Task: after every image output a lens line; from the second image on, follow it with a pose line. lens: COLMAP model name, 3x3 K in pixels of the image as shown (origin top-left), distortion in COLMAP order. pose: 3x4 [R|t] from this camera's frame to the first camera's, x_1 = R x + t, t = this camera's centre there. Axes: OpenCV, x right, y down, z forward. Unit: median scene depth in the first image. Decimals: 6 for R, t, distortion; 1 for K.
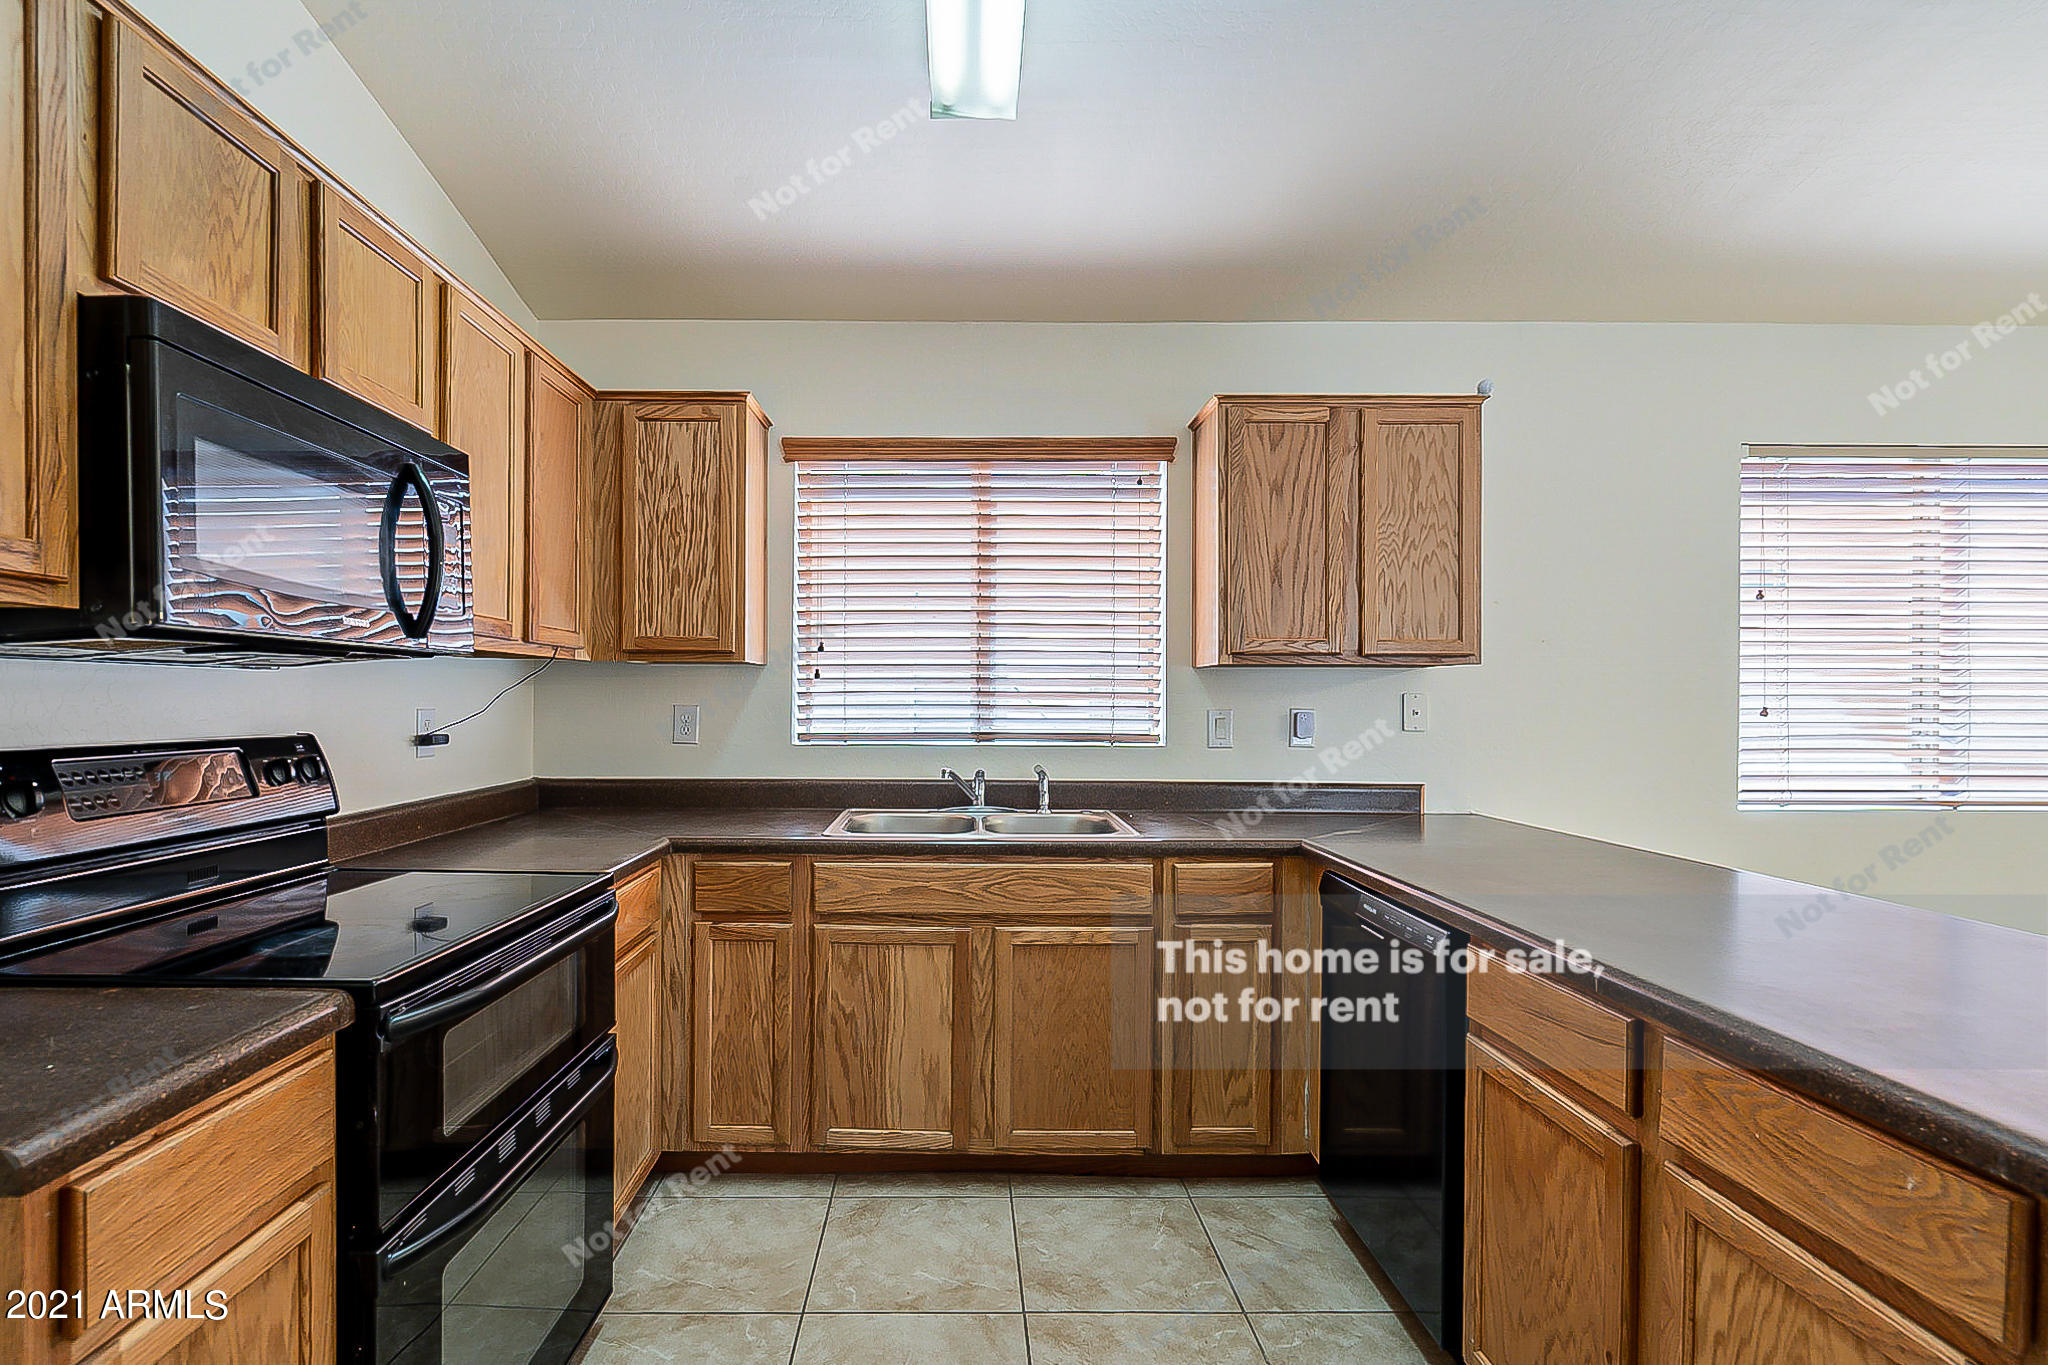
lens RADIAL K [[949.8, 0, 971.5], [0, 949.8, 700.2], [0, 0, 1]] dist [-0.000236, -0.000099]
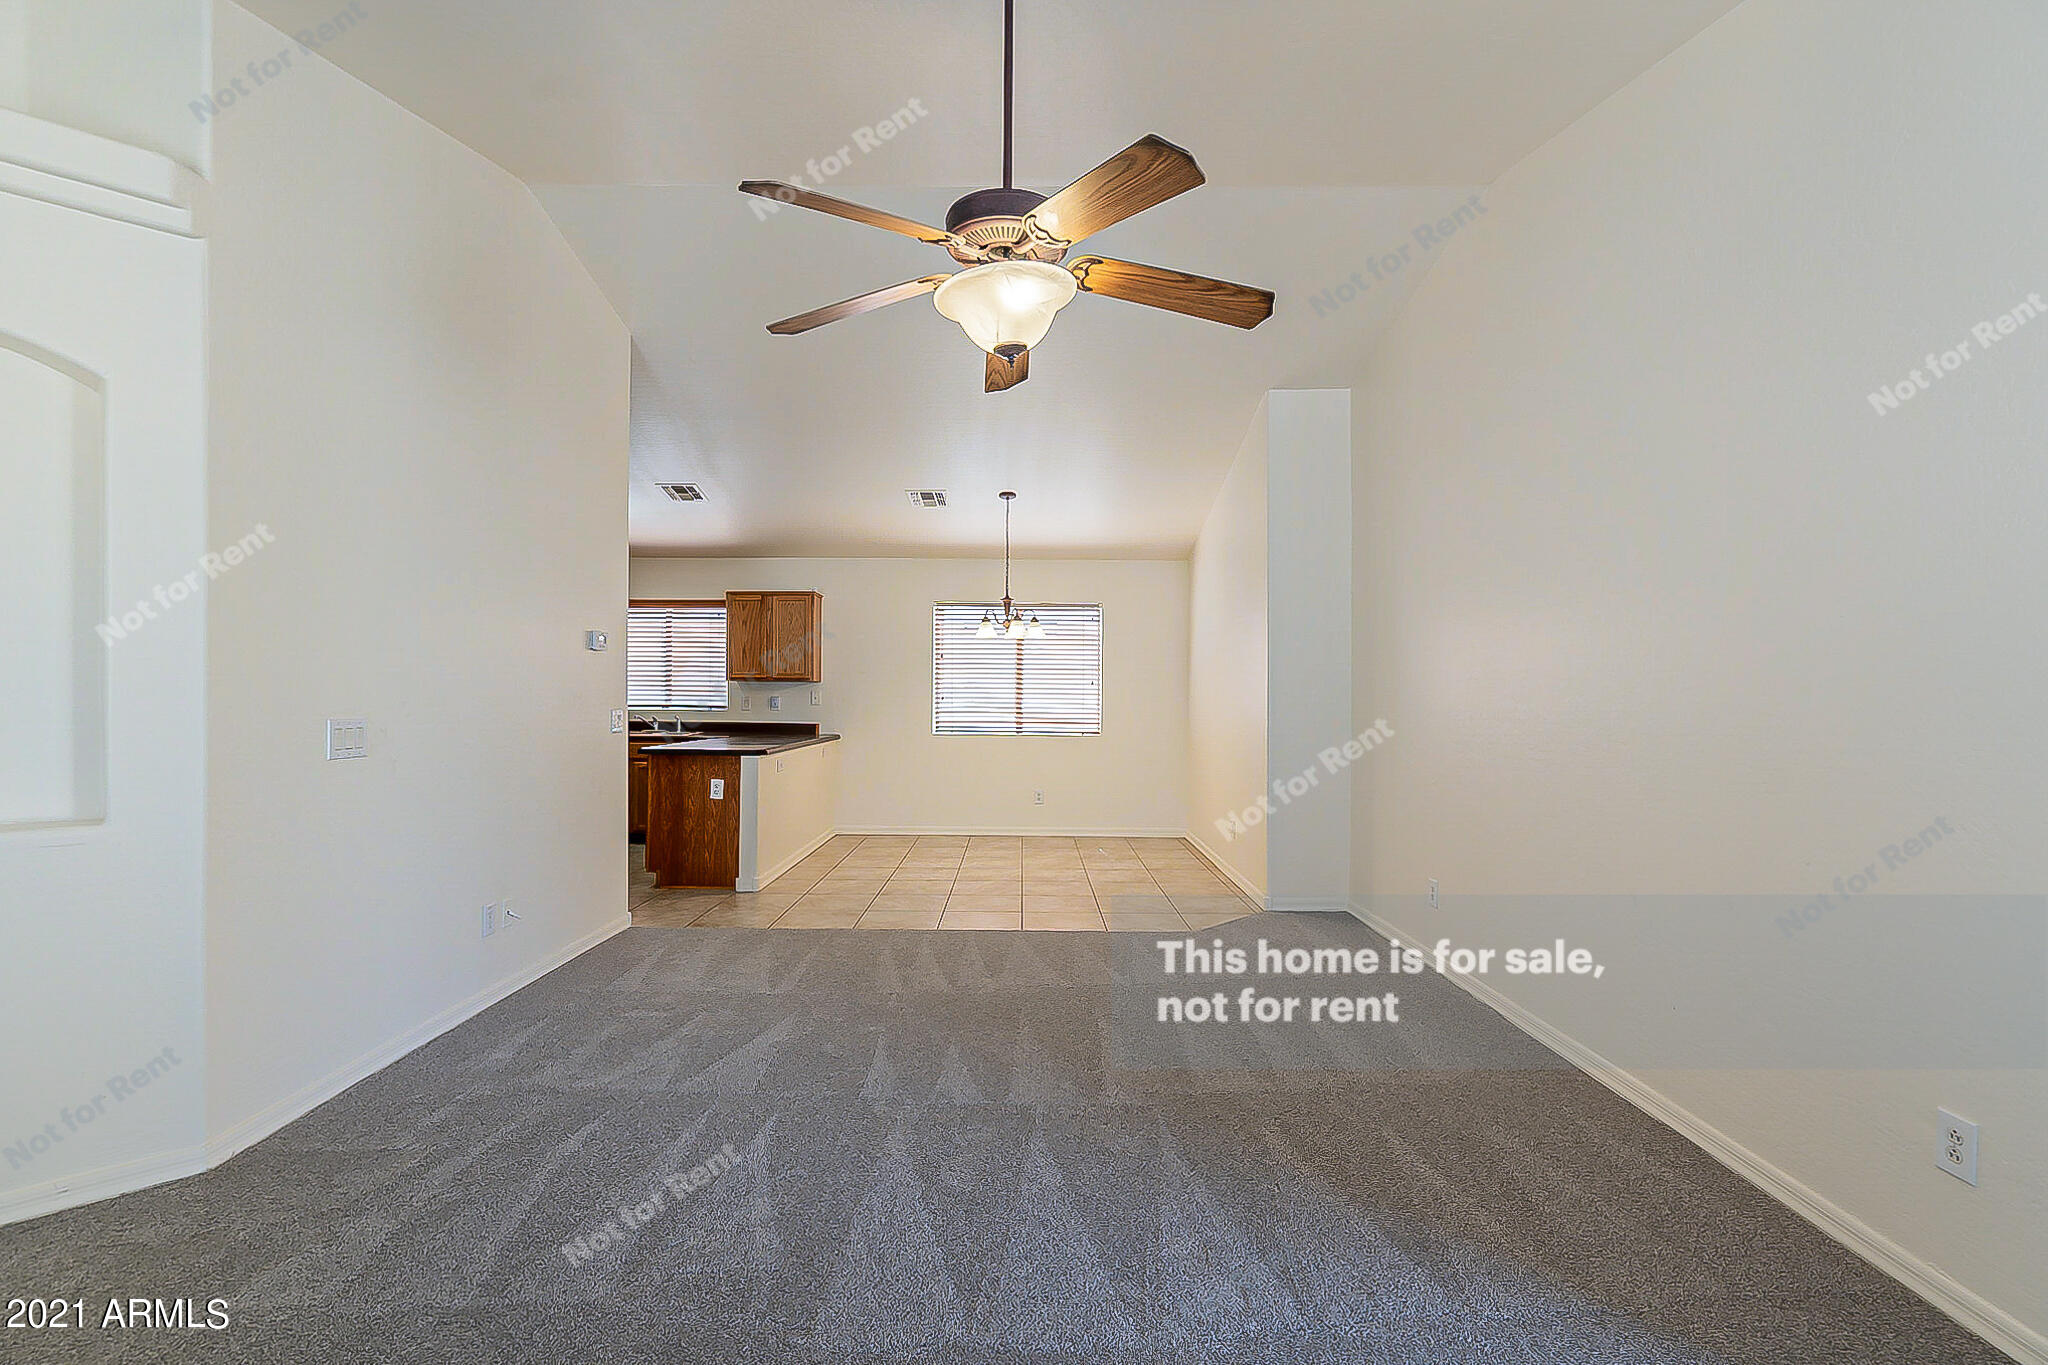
lens RADIAL K [[940.1, 0, 1011.5], [0, 940.1, 691.1], [0, 0, 1]] dist [0.003465, 0.000168]
pose [[0.999798, 0.003799, -0.019715, 1.221321], [-0.003864, 0.999987, -0.003252, 0.000796], [0.019703, 0.003327, 0.999800, -1.943969]]
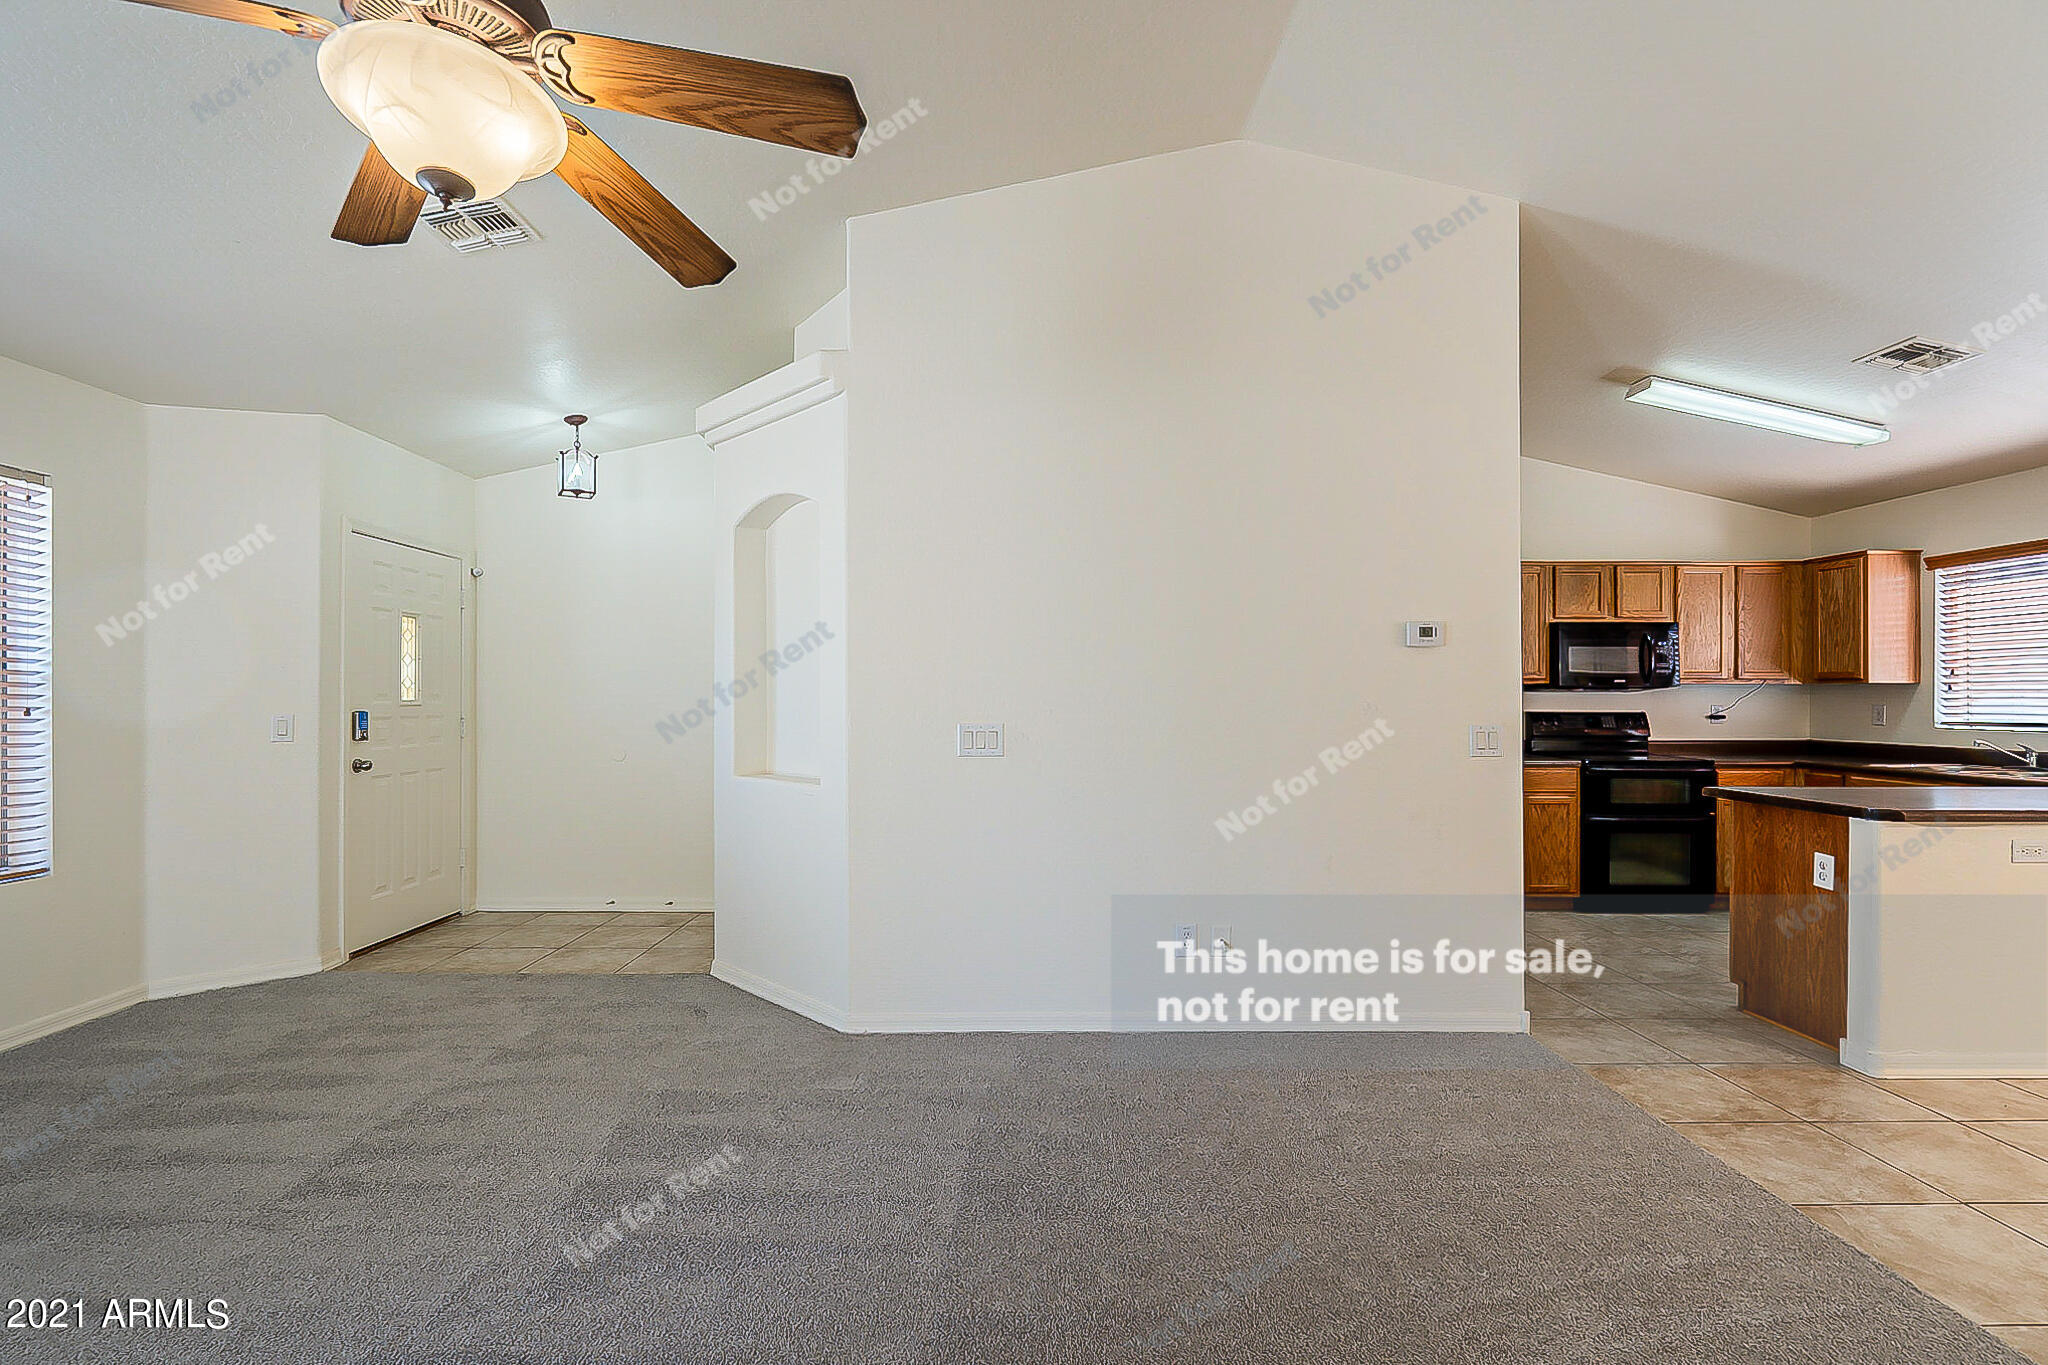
lens RADIAL K [[940.1, 0, 1011.5], [0, 940.1, 691.1], [0, 0, 1]] dist [0.003465, 0.000168]
pose [[0.012088, -0.010912, -0.999867, 1.746027], [-0.001622, 0.999939, -0.010932, 0.000706], [0.999926, 0.001754, 0.012070, -0.844602]]
